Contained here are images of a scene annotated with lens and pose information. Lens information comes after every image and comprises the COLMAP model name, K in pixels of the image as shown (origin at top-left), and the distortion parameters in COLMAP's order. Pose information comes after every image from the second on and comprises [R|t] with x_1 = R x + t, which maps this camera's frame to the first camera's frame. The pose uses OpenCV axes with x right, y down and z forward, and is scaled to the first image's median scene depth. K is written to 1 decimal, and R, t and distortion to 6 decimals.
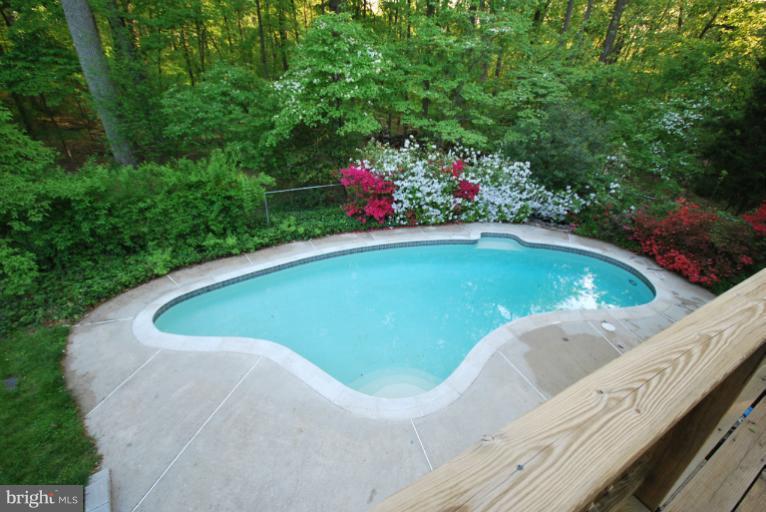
lens RADIAL K [[334.9, 0, 383.0], [0, 334.9, 256.0], [0, 0, 1]] dist [0.001434, -0.008211]
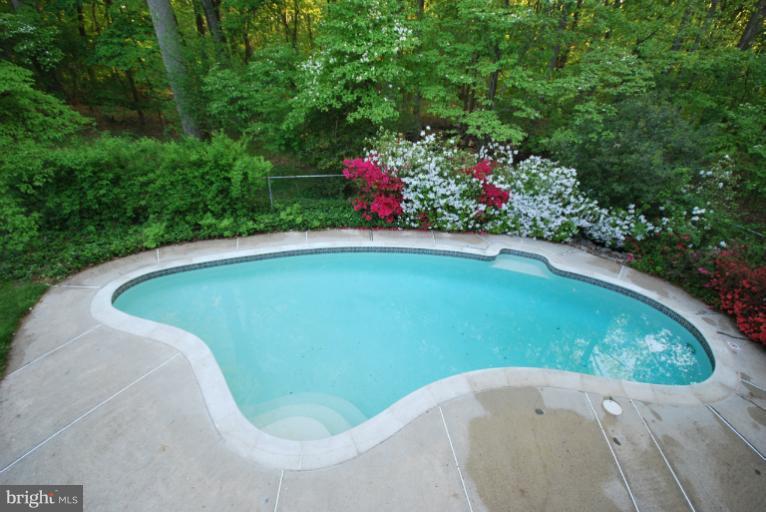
lens RADIAL K [[334.9, 0, 383.0], [0, 334.9, 256.0], [0, 0, 1]] dist [0.001434, -0.008211]
pose [[0.963025, 0.146293, -0.226232, 0.212170], [-0.138155, 0.989072, 0.051485, -0.056905], [0.231291, -0.018326, 0.972712, 0.124647]]
